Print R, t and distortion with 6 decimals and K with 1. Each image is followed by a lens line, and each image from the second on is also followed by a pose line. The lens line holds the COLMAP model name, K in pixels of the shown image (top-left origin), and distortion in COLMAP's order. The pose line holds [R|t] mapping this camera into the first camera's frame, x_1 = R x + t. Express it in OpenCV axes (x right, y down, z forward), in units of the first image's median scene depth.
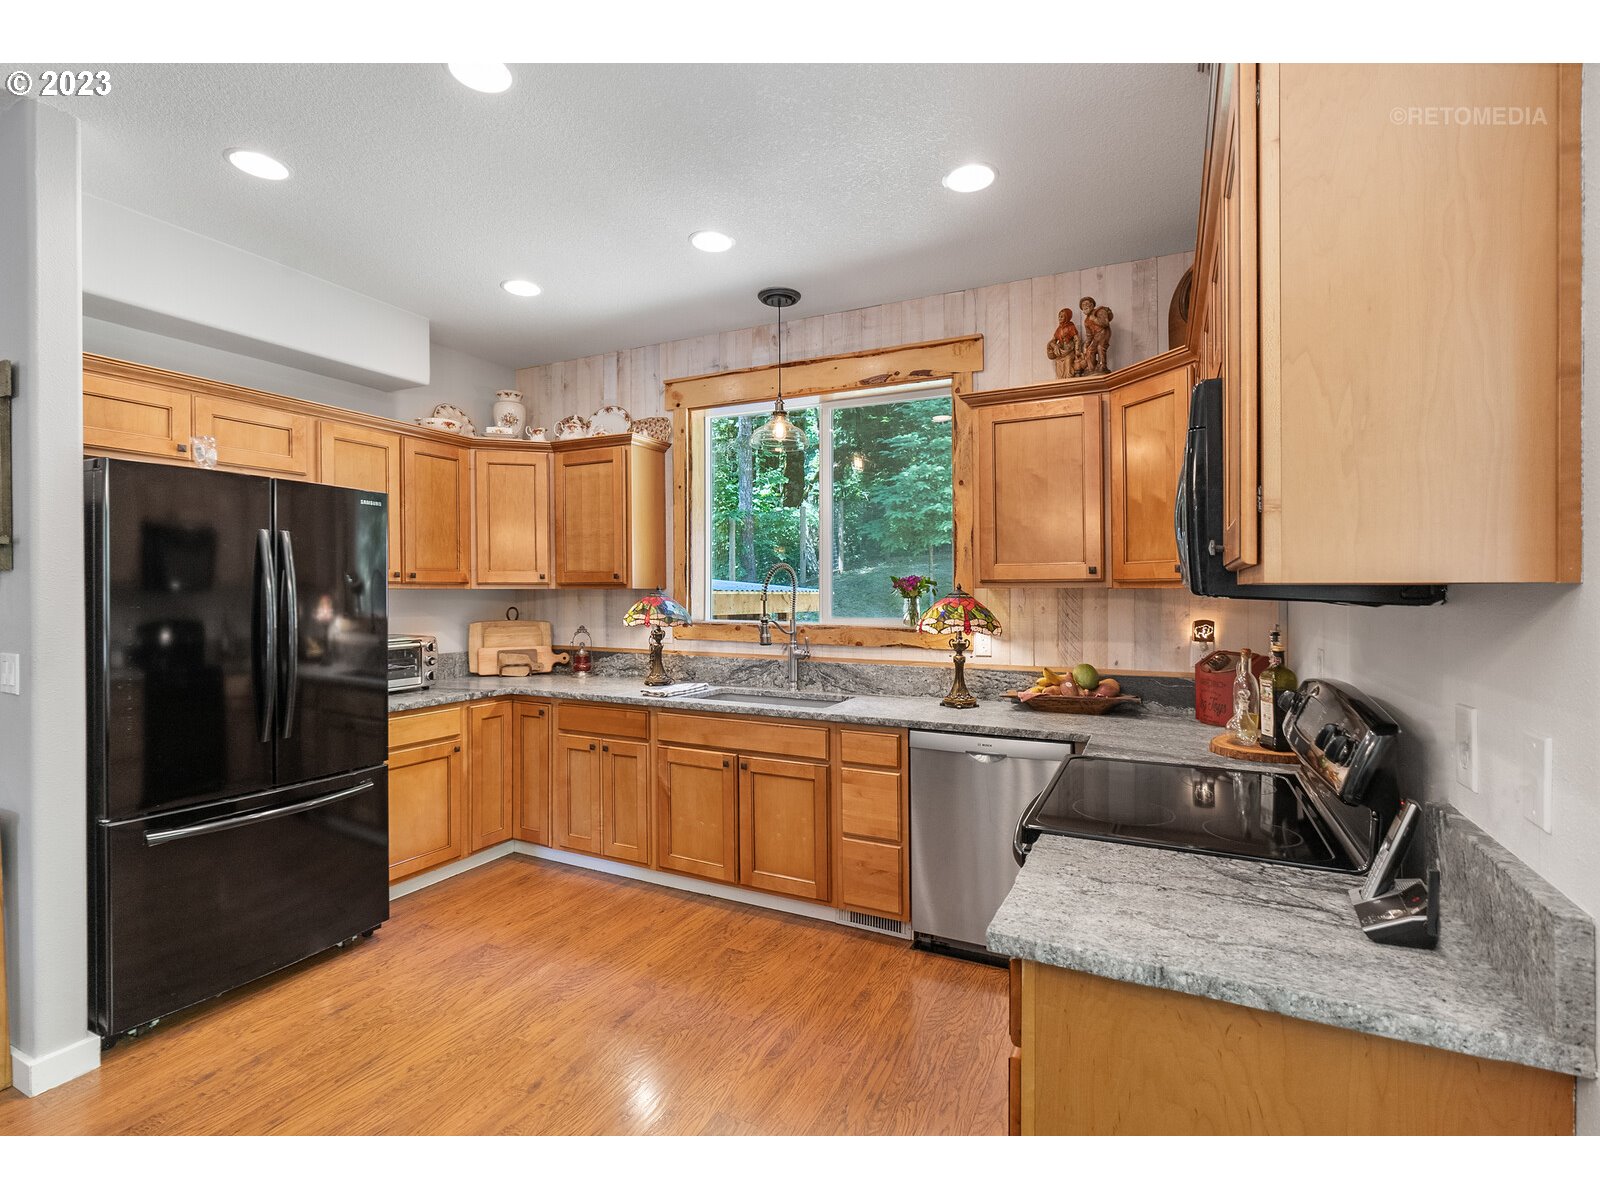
lens RADIAL K [[758.7, 0, 797.5], [0, 758.7, 597.4], [0, 0, 1]] dist [-0.003440, -0.000059]
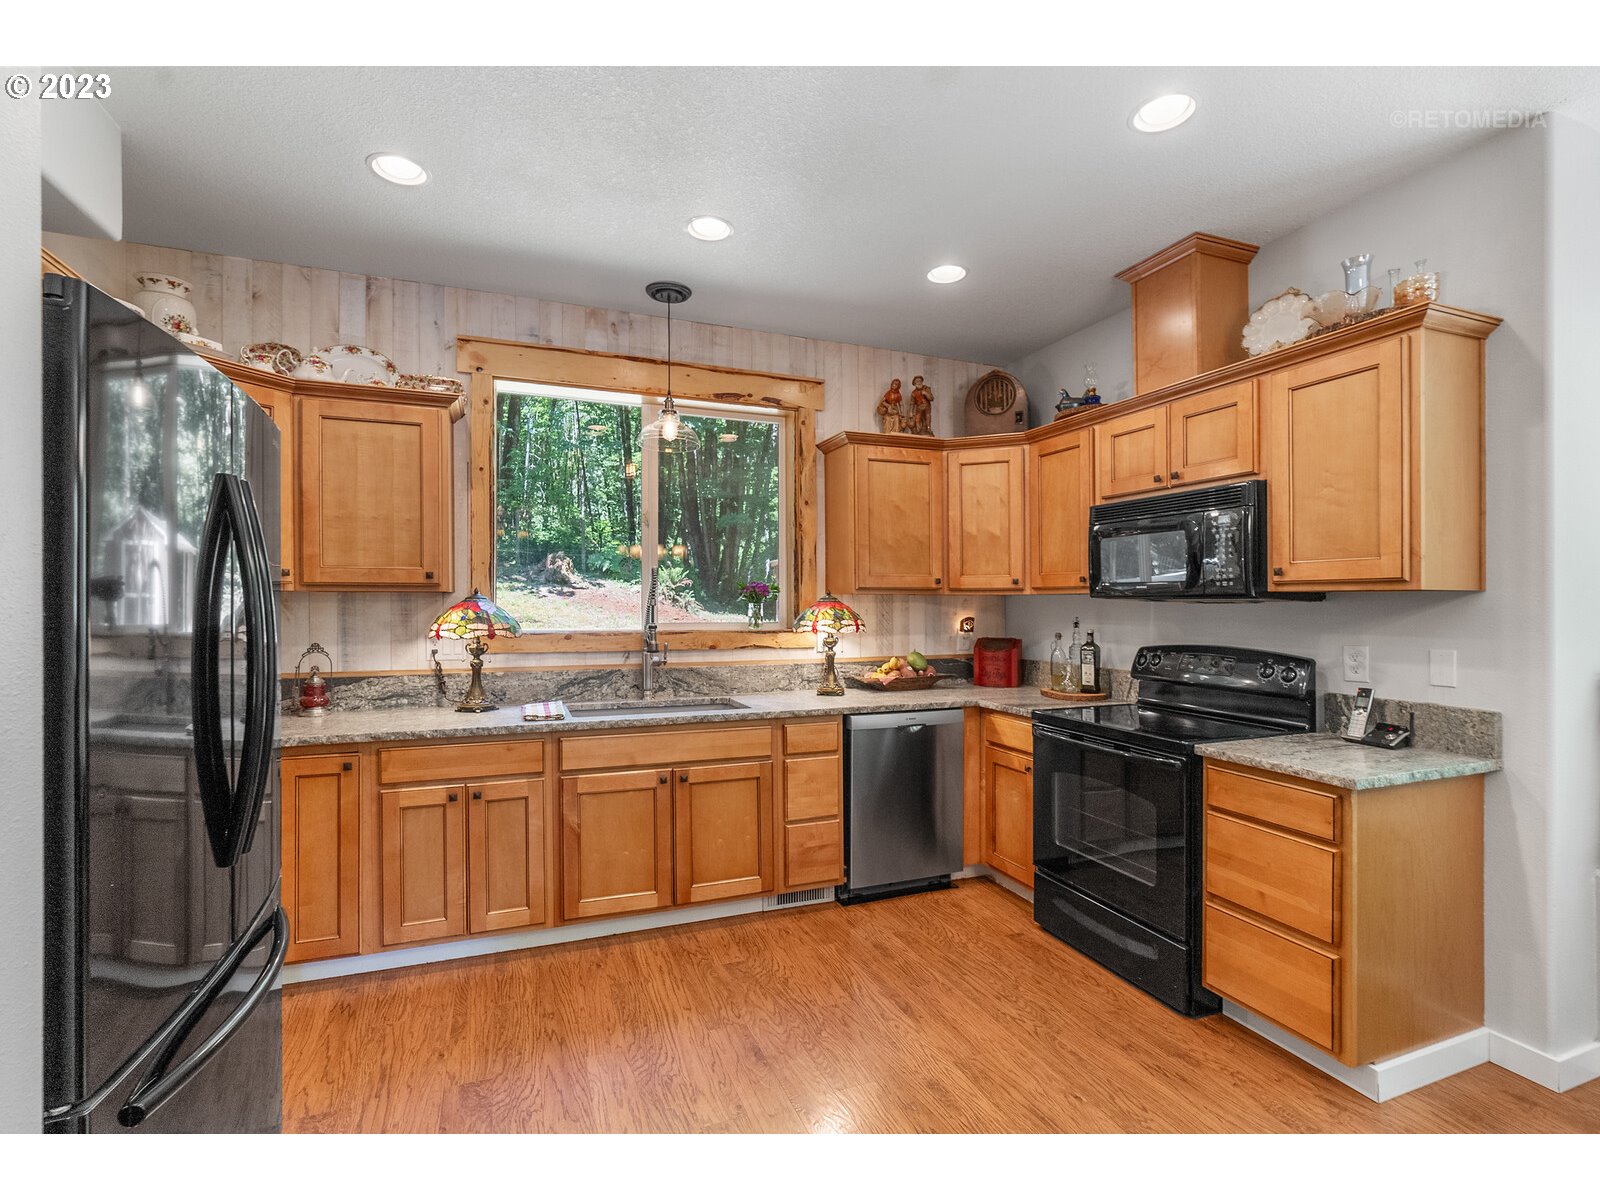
lens RADIAL K [[728.9, 0, 800.0], [0, 728.9, 600.0], [0, 0, 1]] dist [-0.005891, 0.000195]
pose [[0.670821, 0.002482, 0.741616, -0.612337], [0.004974, 0.999957, -0.007845, 0.005677], [-0.741603, 0.008951, 0.670779, 0.259739]]
